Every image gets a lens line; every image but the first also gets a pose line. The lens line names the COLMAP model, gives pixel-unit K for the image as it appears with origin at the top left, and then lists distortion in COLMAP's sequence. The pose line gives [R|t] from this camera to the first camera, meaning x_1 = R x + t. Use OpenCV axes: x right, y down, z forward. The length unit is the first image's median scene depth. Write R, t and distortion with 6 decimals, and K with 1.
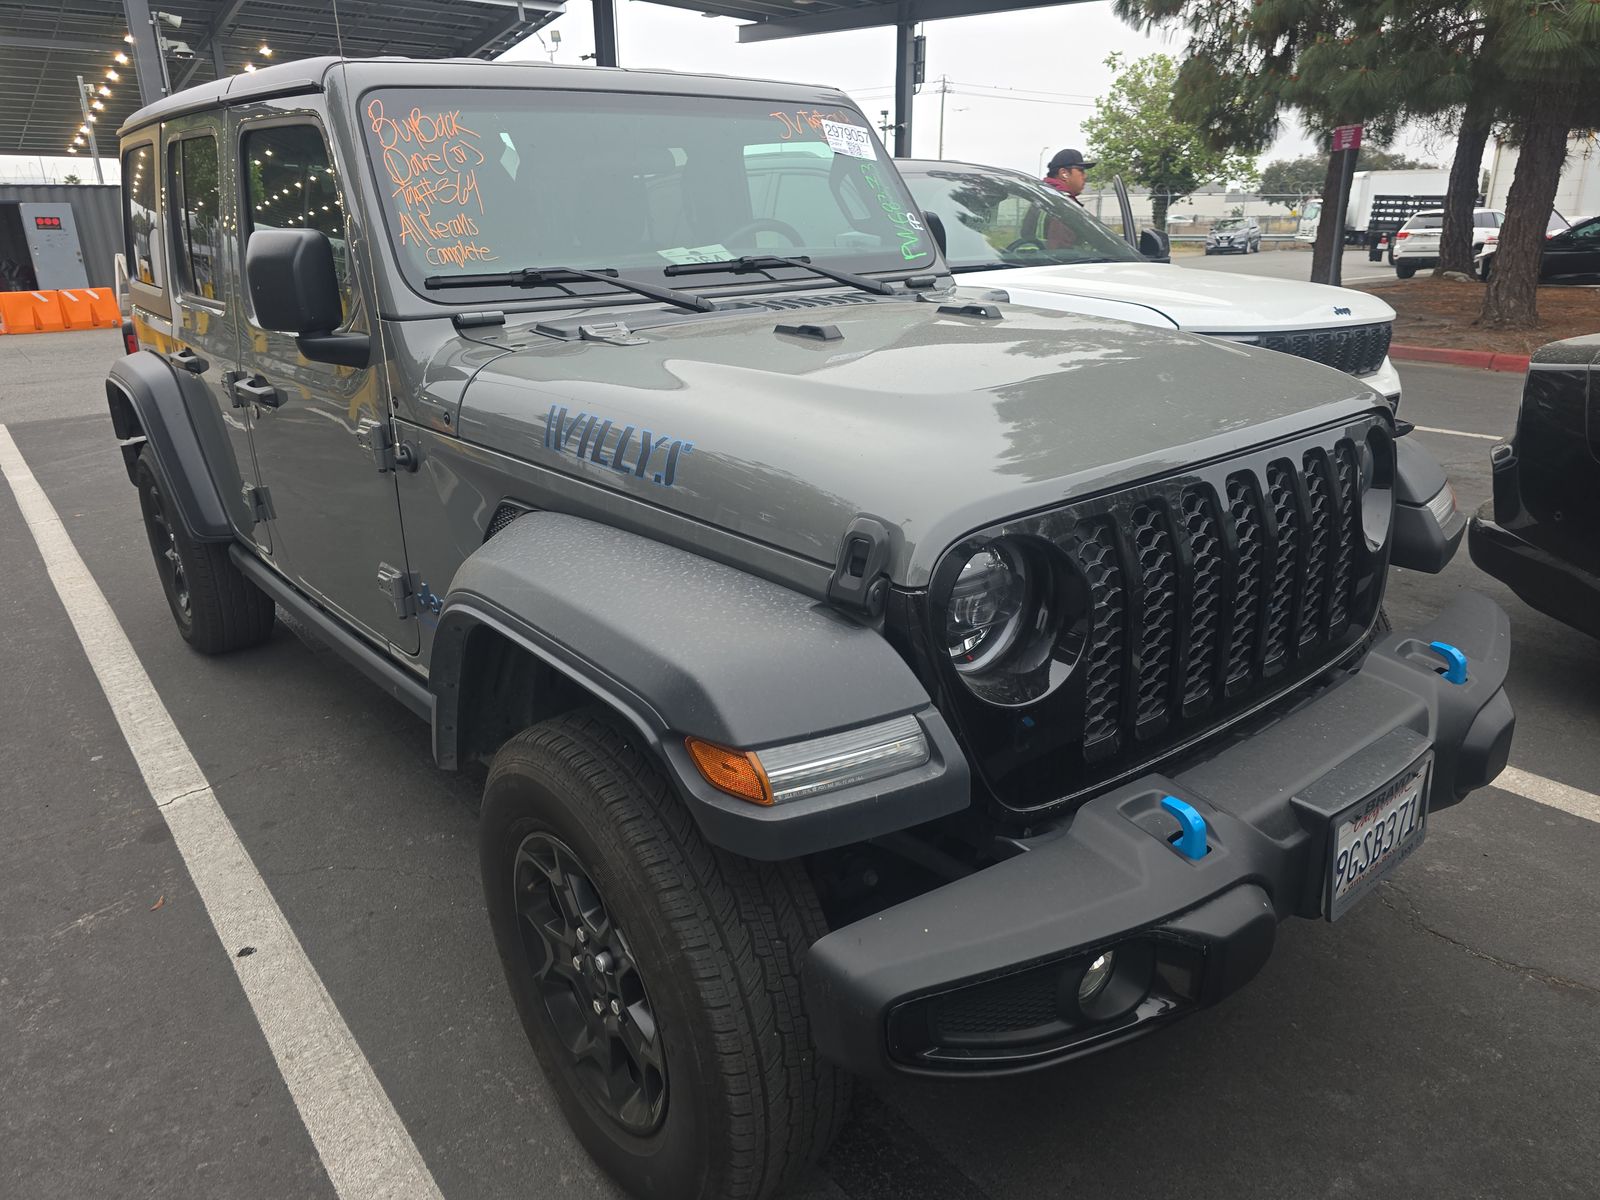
lens RADIAL K [[1078.8, 0, 803.6], [0, 1078.8, 601.7], [0, 0, 1]] dist [0.030303, -0.019326]
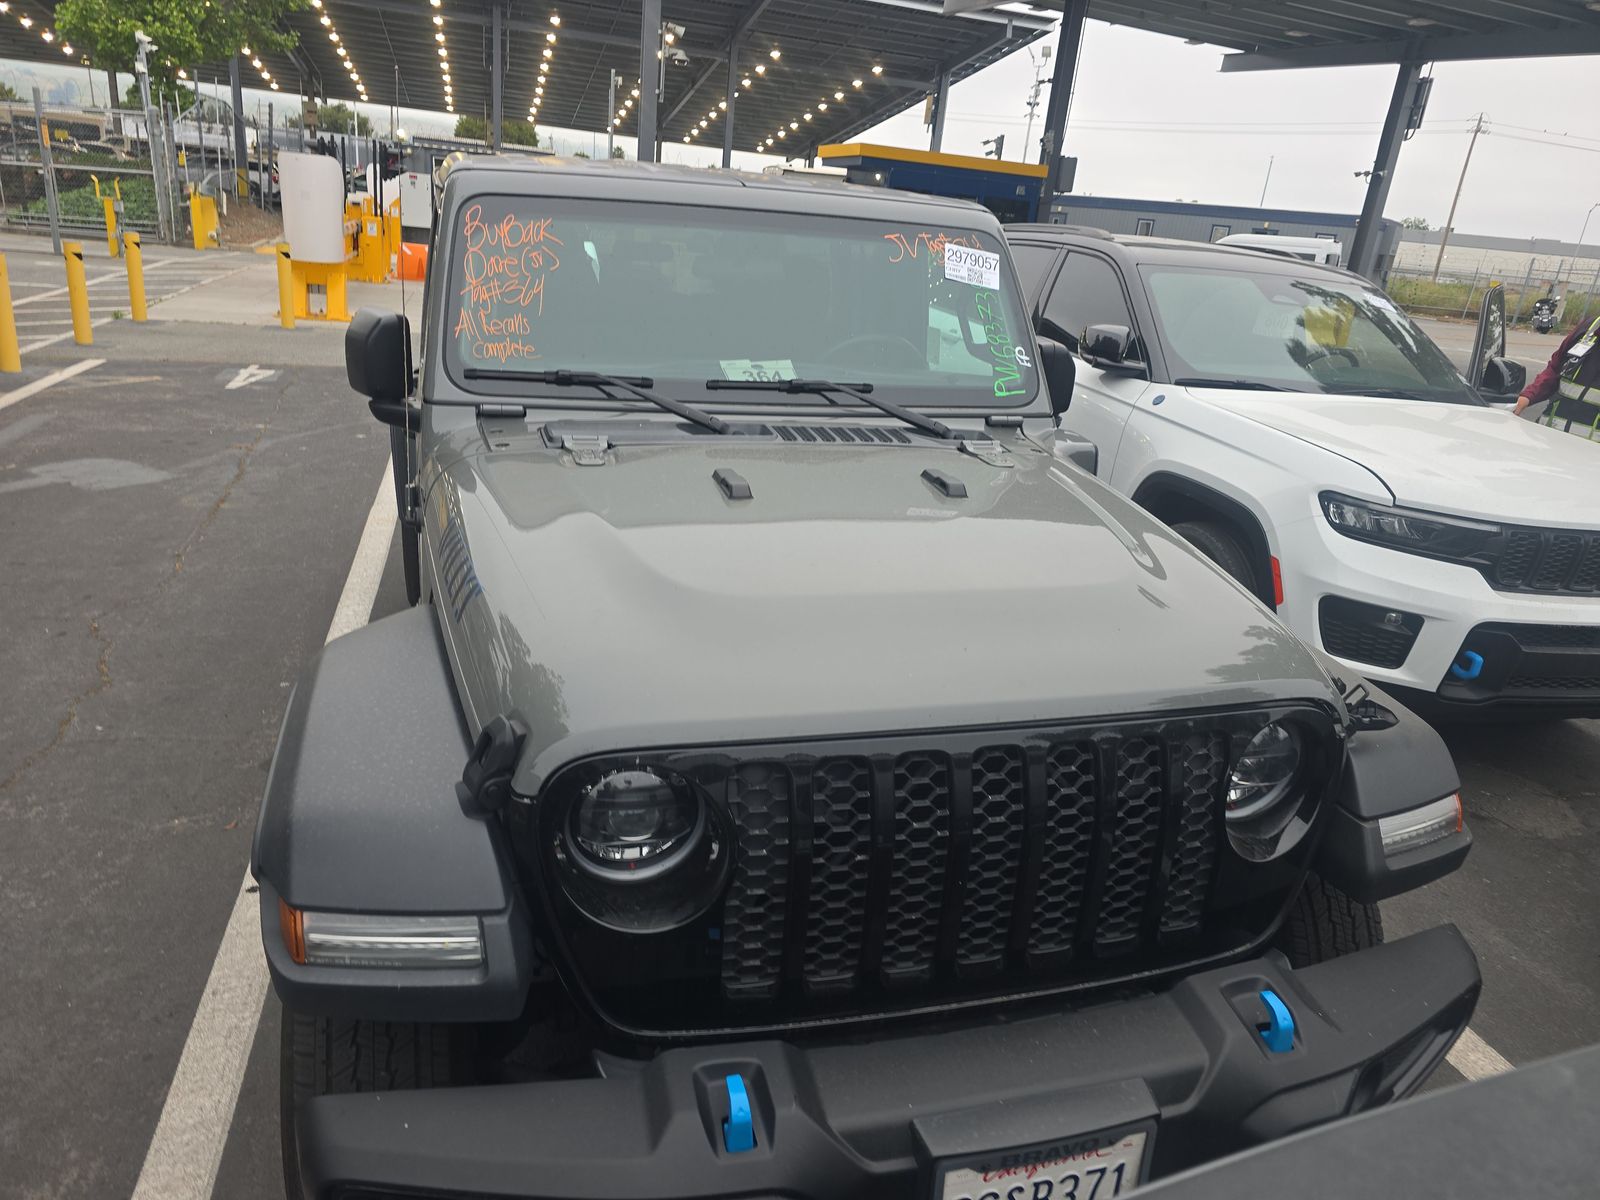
lens RADIAL K [[1078.8, 0, 800.6], [0, 1078.8, 598.5], [0, 0, 1]] dist [0.030303, -0.019326]
pose [[0.920346, 0.217782, -0.324861, 0.370355], [-0.222133, 0.974718, 0.024126, -0.161734], [0.321902, 0.049958, 0.945454, 0.056731]]
